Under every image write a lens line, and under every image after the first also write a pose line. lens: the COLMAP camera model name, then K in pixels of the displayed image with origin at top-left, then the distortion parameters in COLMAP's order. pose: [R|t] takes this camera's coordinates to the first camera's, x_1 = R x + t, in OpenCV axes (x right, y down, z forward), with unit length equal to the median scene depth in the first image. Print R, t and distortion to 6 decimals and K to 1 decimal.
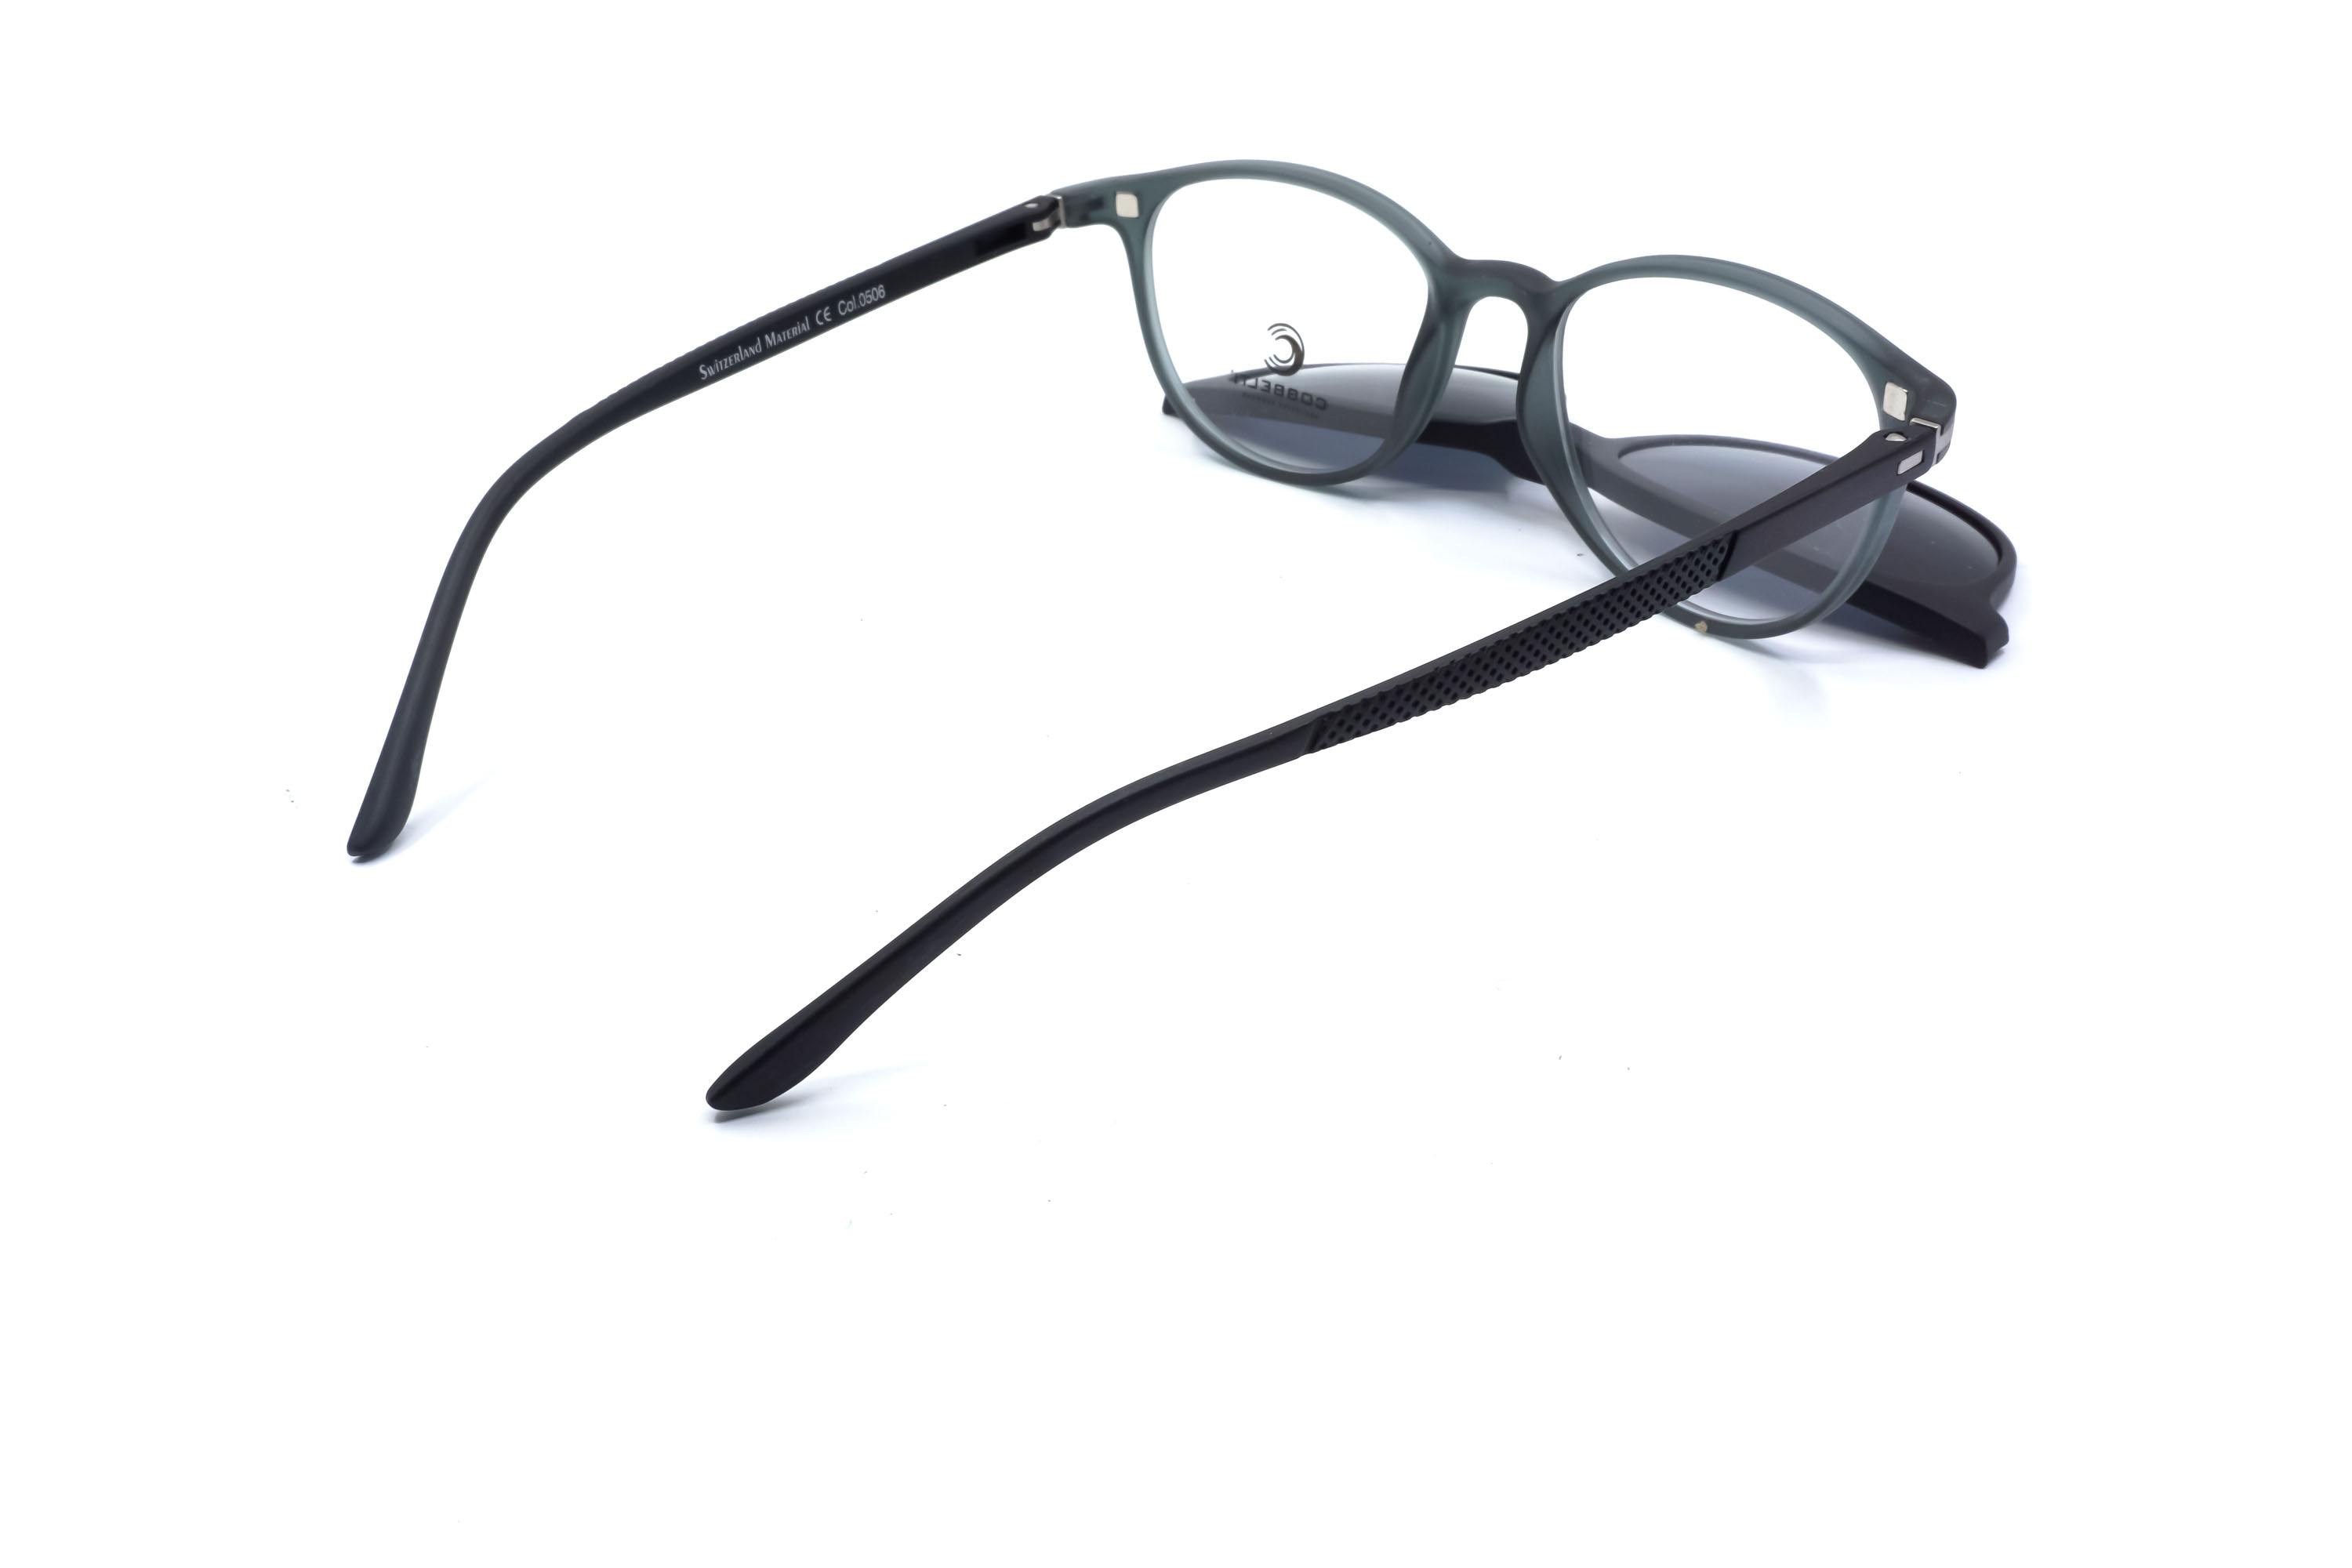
lens RADIAL K [[2326.3, 0, 1176.0], [0, 2326.3, 784.0], [0, 0, 1]] dist [-0.012068, 0.009535]
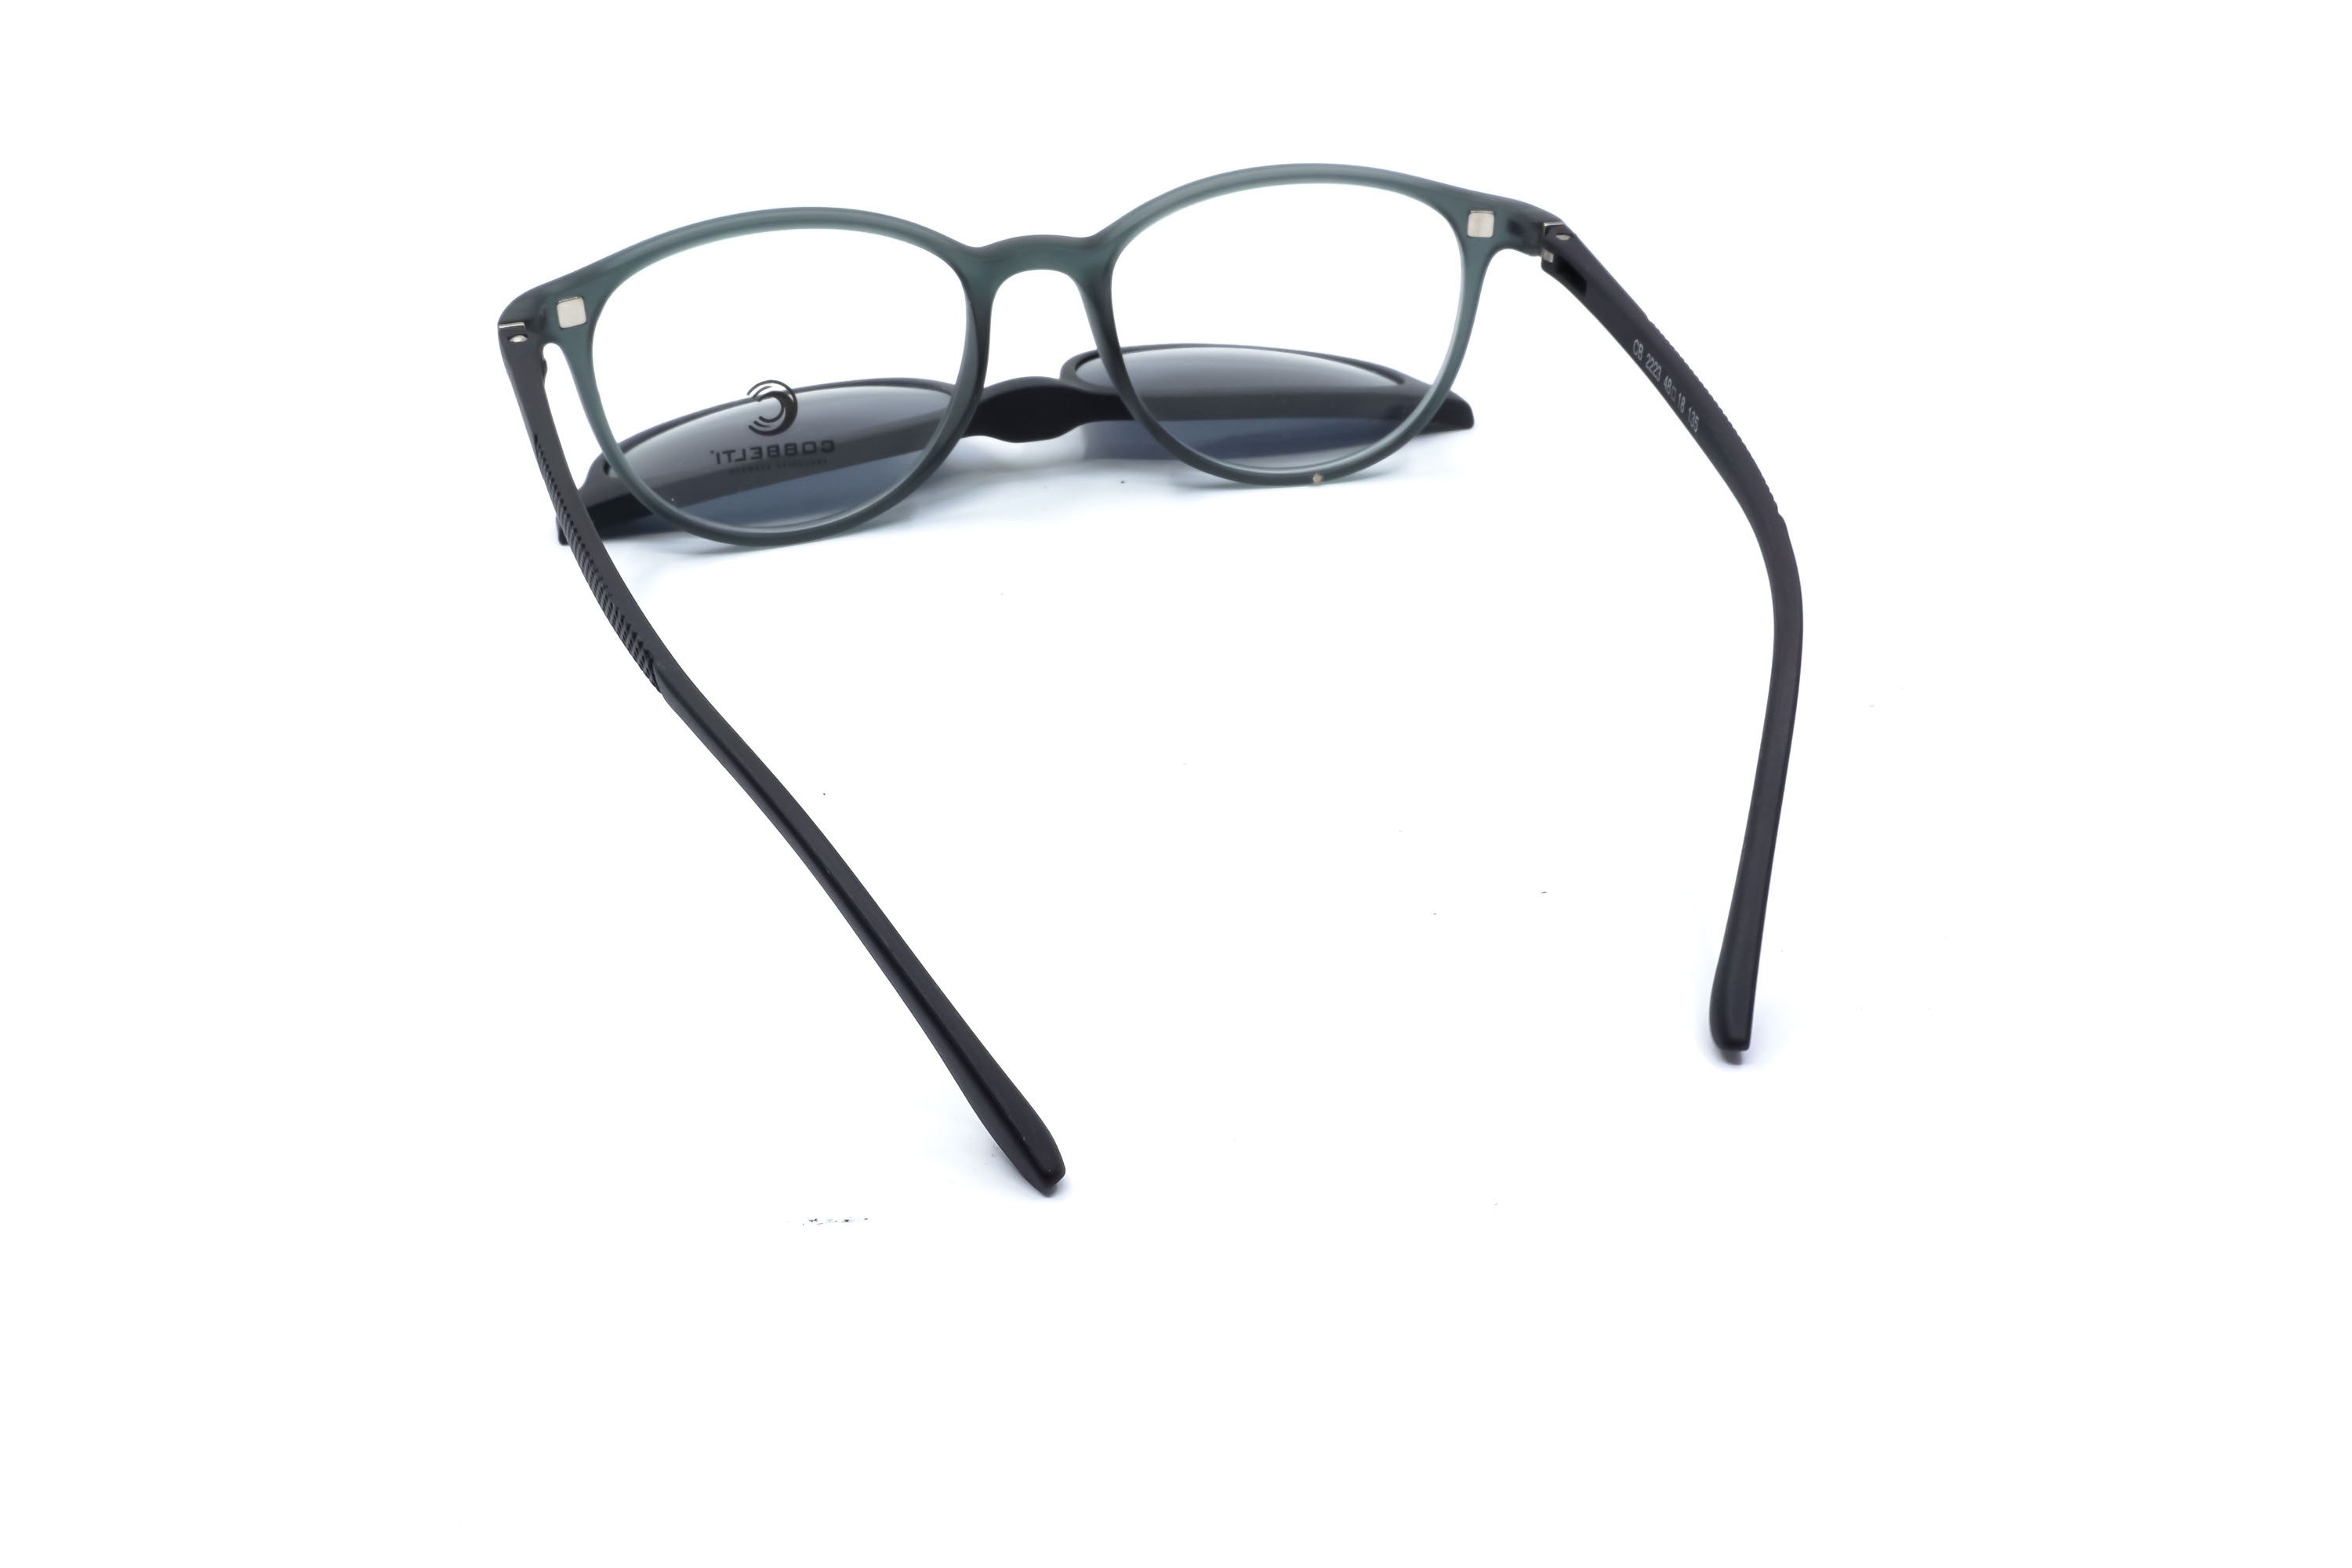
lens RADIAL K [[2326.3, 0, 1176.0], [0, 2326.3, 784.0], [0, 0, 1]] dist [-0.012068, 0.009535]
pose [[0.497700, -0.413968, 0.762185, -0.699931], [0.429856, 0.880967, 0.197790, -0.179312], [-0.753338, 0.229190, 0.616404, 0.348576]]
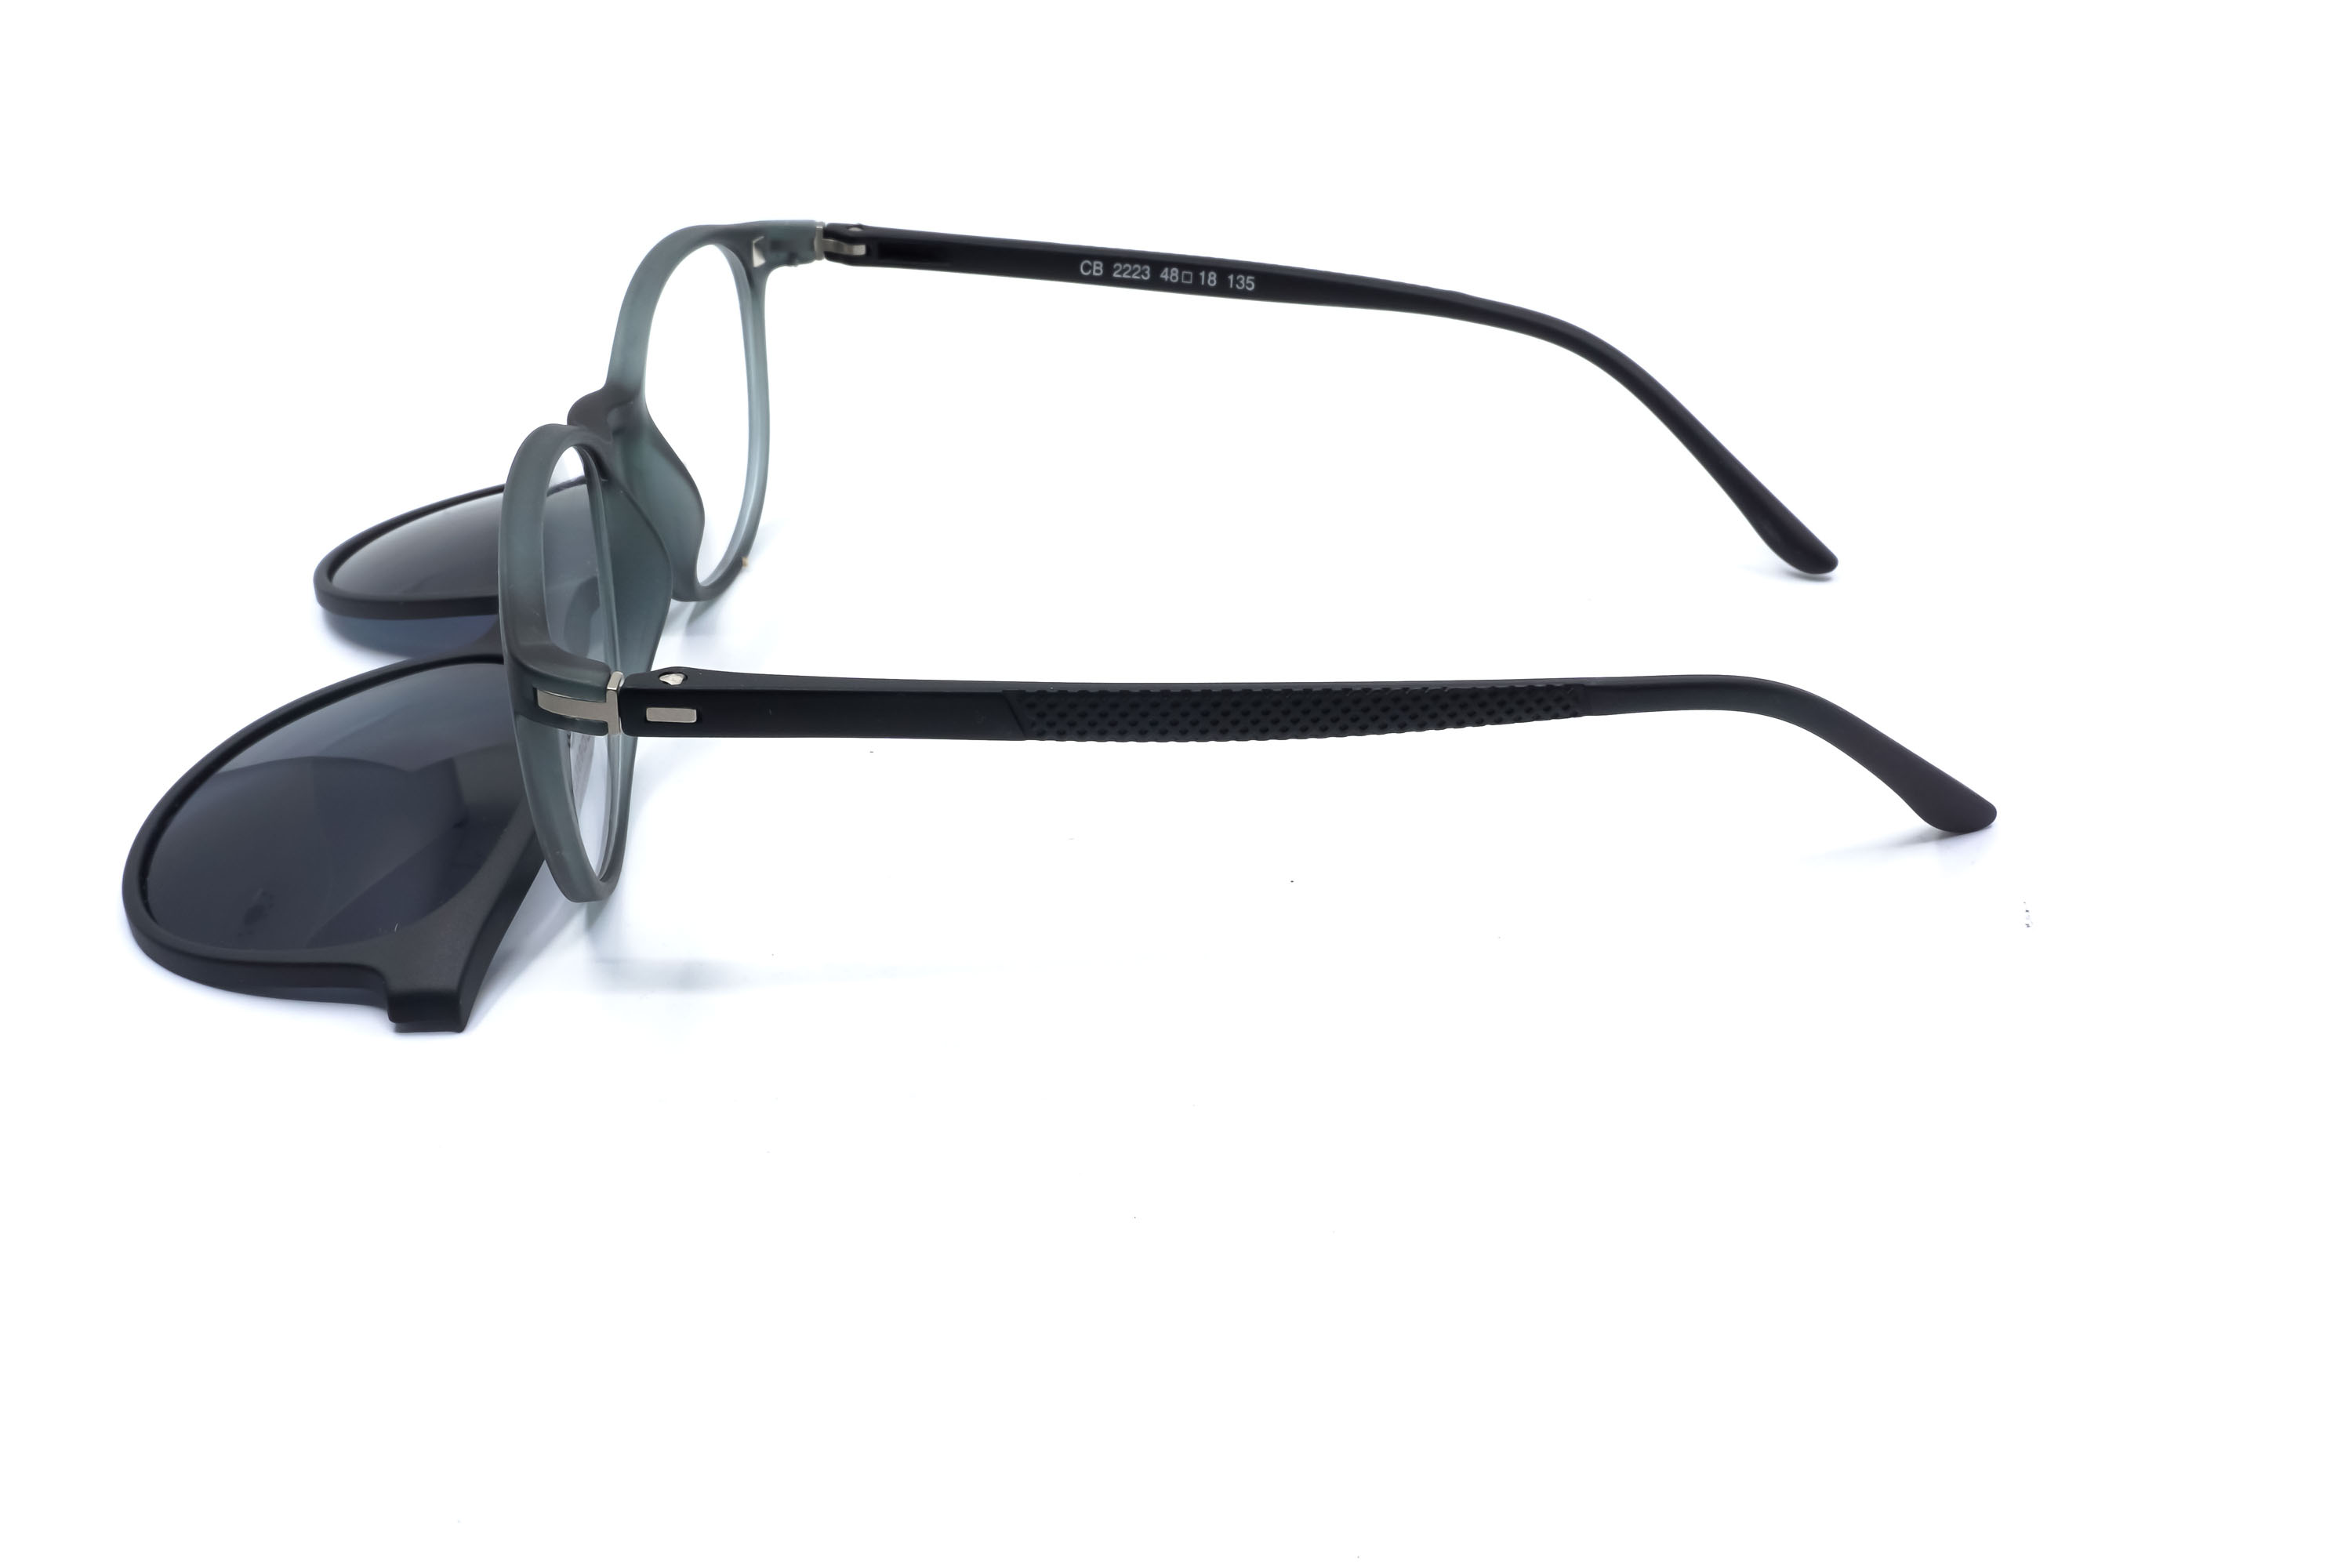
lens RADIAL K [[2326.3, 0, 1176.0], [0, 2326.3, 784.0], [0, 0, 1]] dist [-0.012068, 0.009535]
pose [[-0.718444, -0.321203, 0.616982, -0.573898], [0.358391, 0.589265, 0.724101, -0.665890], [-0.596149, 0.741347, -0.308237, 1.198781]]
